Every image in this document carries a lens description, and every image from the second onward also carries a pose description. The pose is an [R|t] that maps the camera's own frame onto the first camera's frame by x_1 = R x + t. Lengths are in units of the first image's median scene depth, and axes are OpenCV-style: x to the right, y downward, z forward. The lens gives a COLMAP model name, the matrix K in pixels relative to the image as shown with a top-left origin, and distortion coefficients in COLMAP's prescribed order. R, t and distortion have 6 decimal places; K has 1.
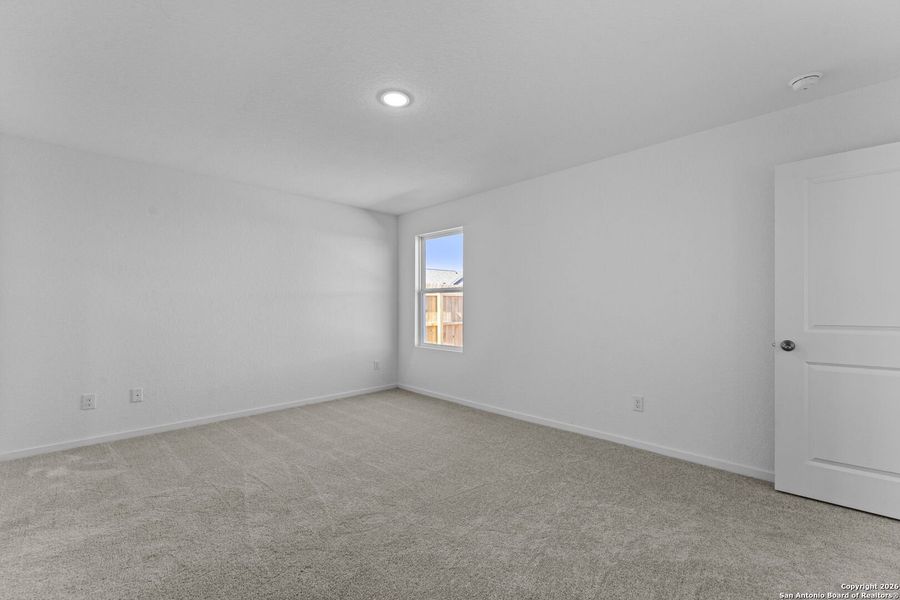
lens RADIAL K [[368.6, 0, 450.0], [0, 368.6, 300.0], [0, 0, 1]] dist [-0.001812, -0.000228]
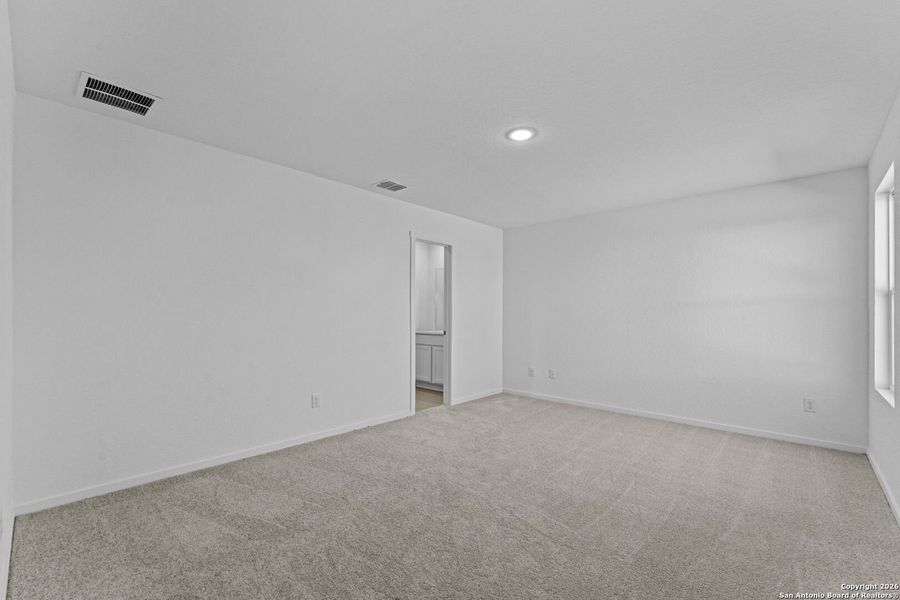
lens RADIAL K [[380.0, 0, 463.5], [0, 380.0, 303.1], [0, 0, 1]] dist [0.001472, 0.000235]
pose [[0.076942, -0.032343, -0.996511, 0.668329], [0.013054, 0.999421, -0.031429, 0.007924], [0.996950, -0.010590, 0.077319, 0.482257]]
